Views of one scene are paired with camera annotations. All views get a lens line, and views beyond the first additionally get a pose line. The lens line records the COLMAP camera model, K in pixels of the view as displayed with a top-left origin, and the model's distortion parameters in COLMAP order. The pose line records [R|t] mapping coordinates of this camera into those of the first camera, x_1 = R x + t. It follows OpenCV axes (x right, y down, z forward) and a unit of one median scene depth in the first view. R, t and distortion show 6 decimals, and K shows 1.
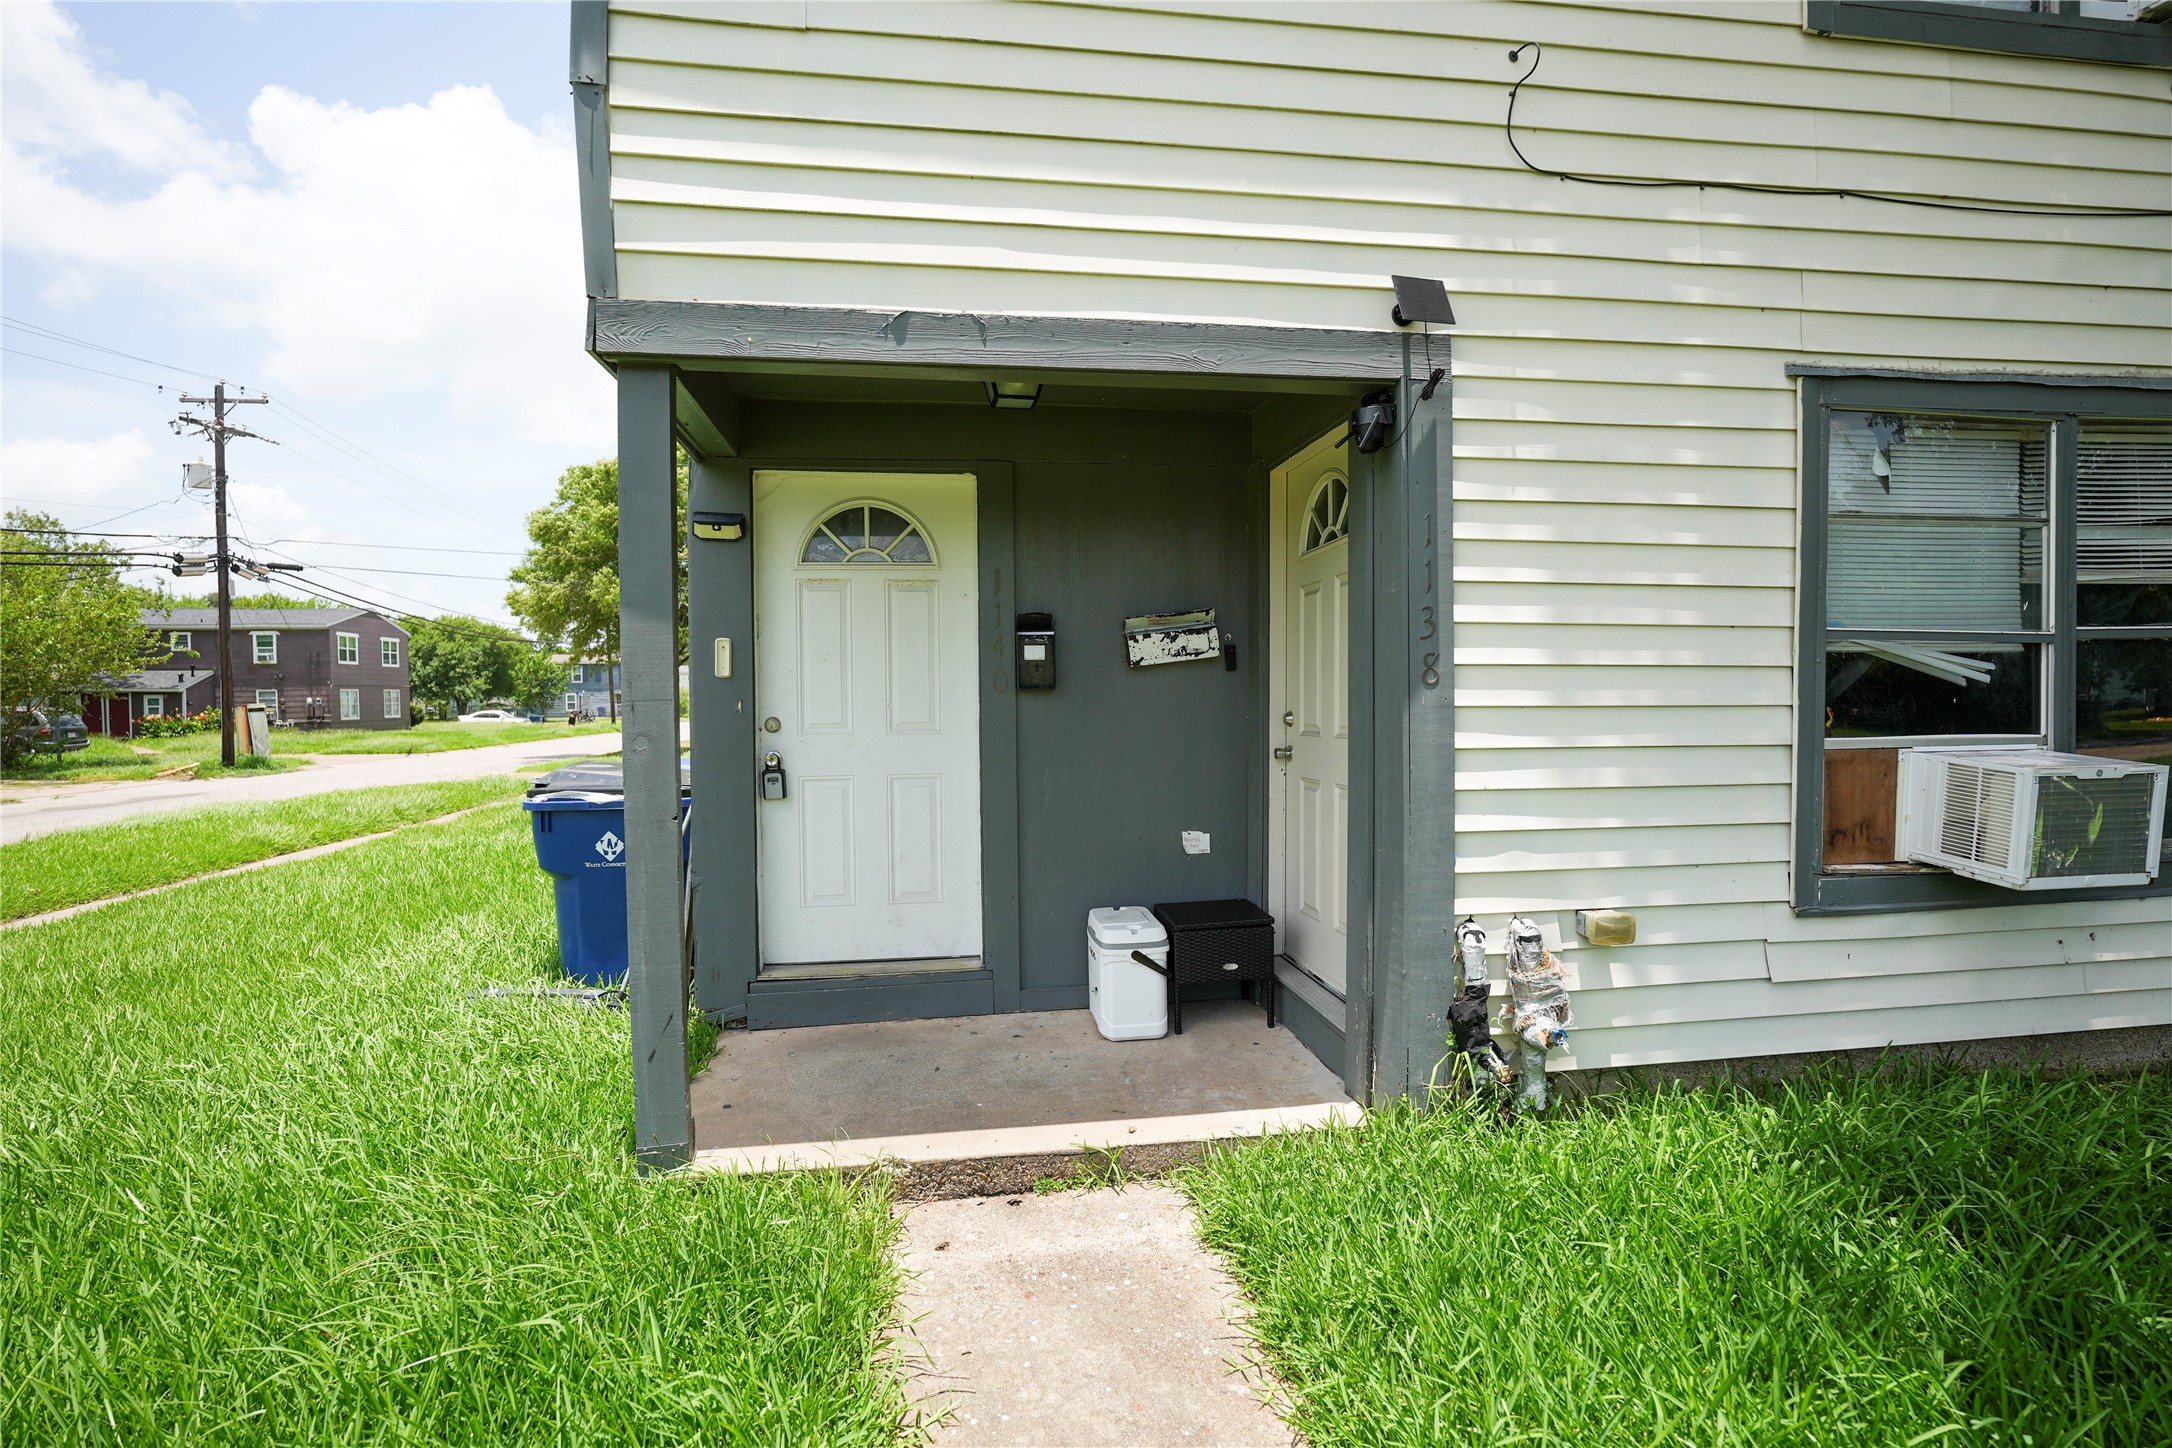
lens RADIAL K [[1122.0, 0, 1086.0], [0, 1122.0, 724.0], [0, 0, 1]] dist [-0.001380, -0.000035]
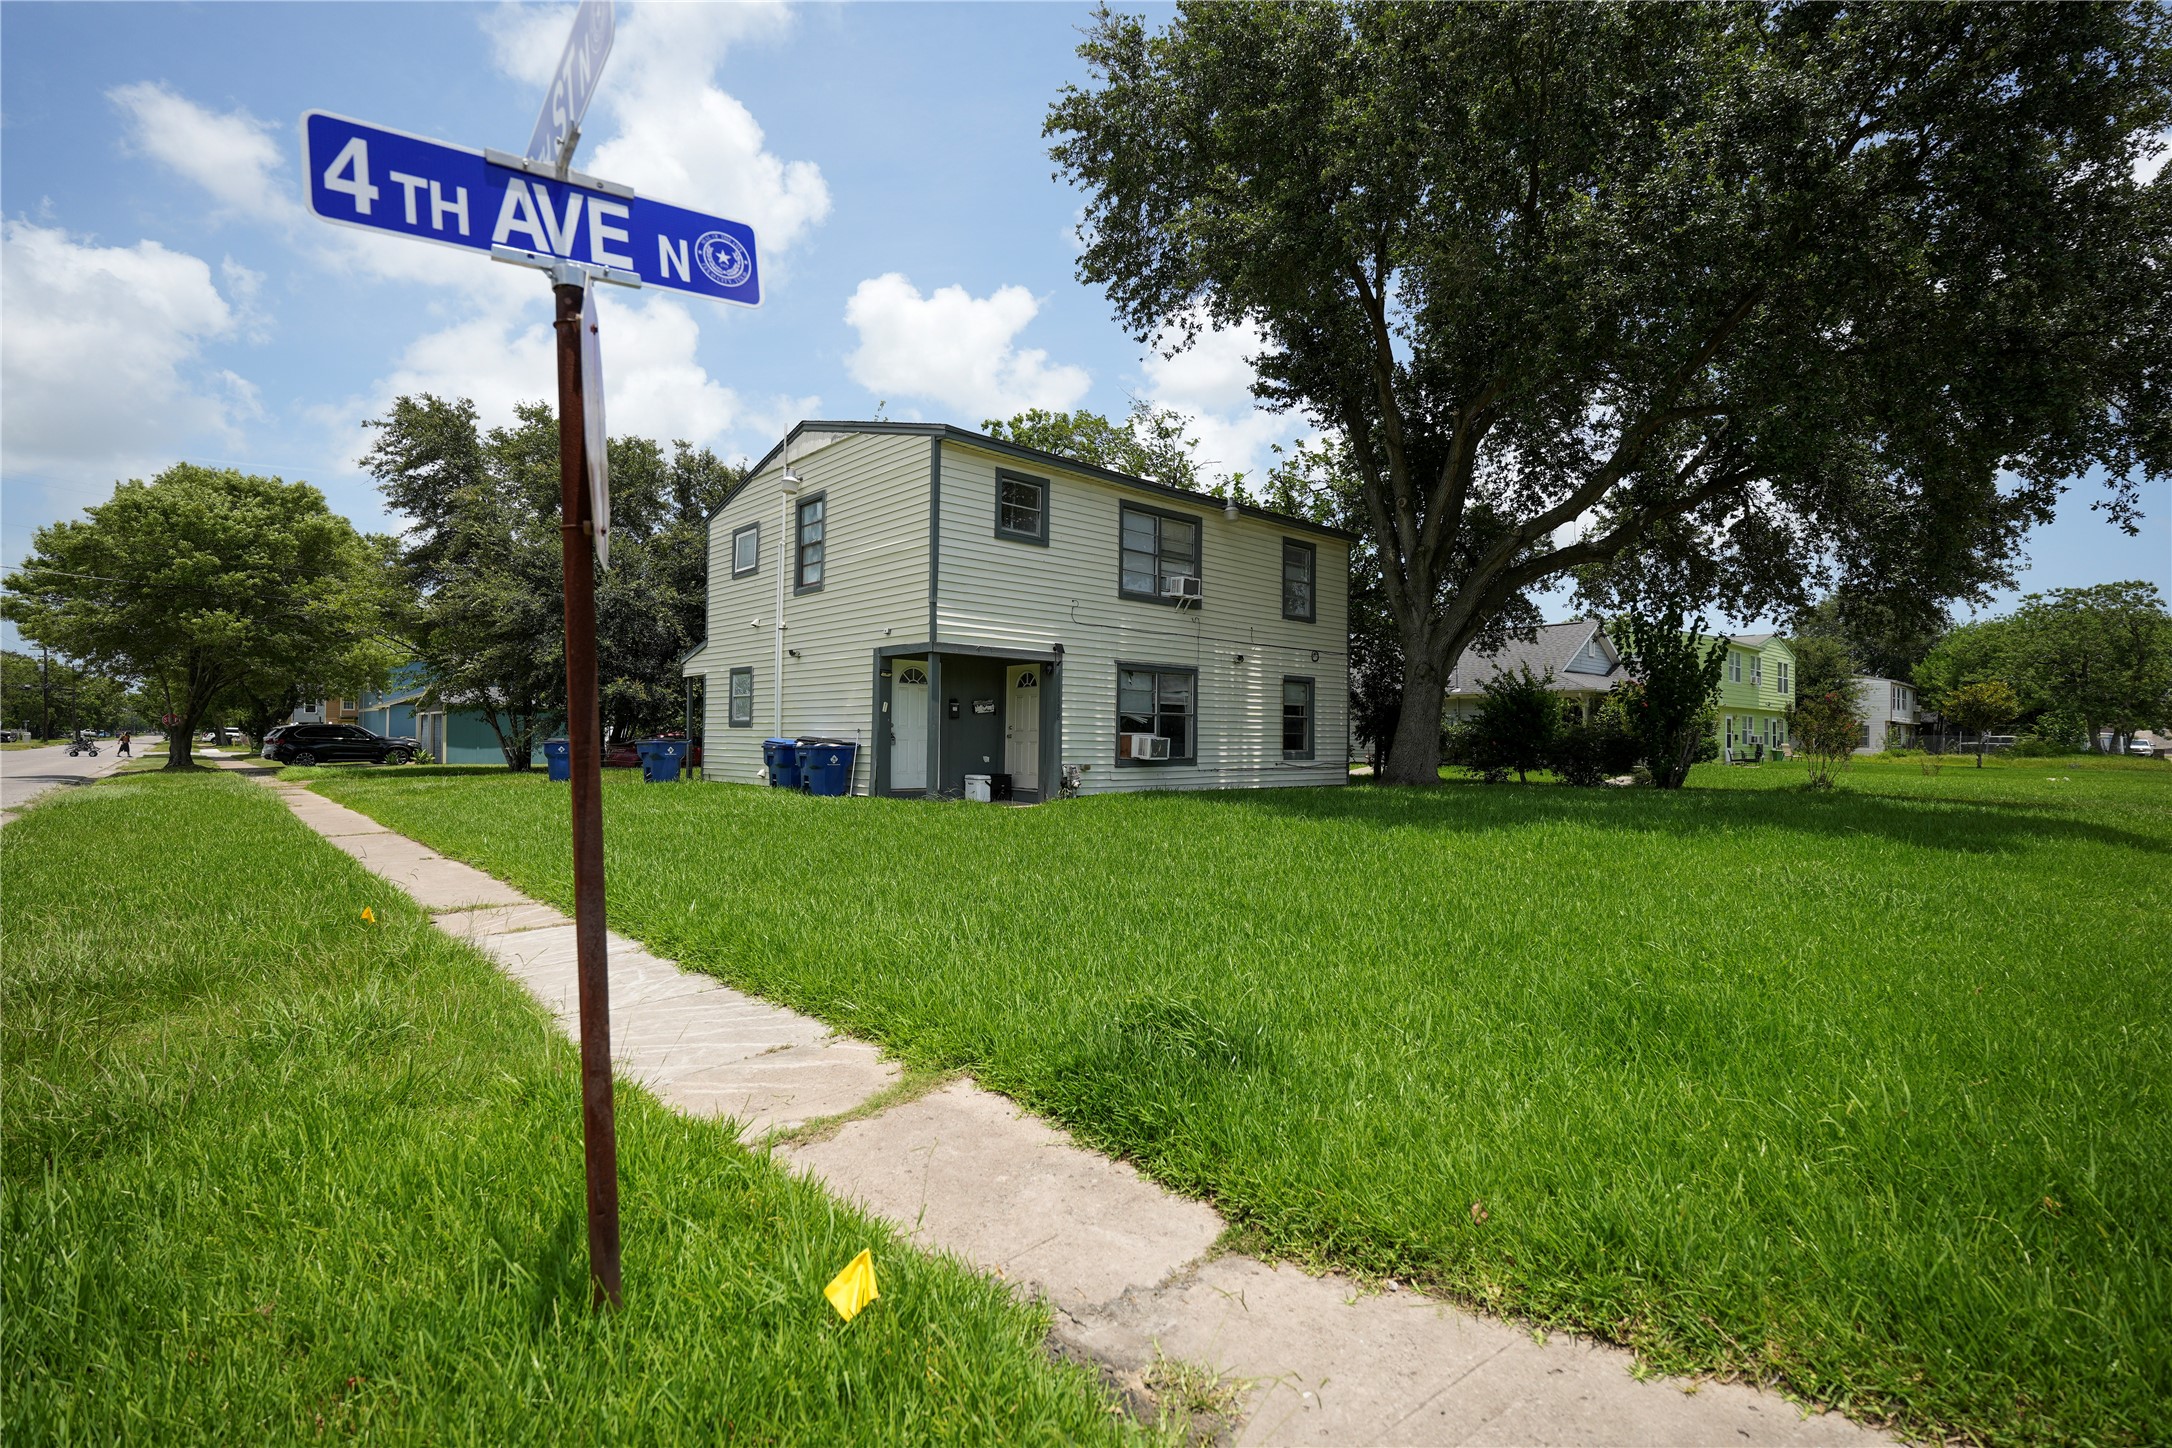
lens RADIAL K [[1122.0, 0, 1086.0], [0, 1122.0, 724.0], [0, 0, 1]] dist [-0.001380, -0.000035]
pose [[0.842896, 0.032347, 0.537104, -2.237944], [-0.004018, 0.998542, -0.053832, 0.252656], [-0.538062, 0.043217, 0.841796, -3.253372]]
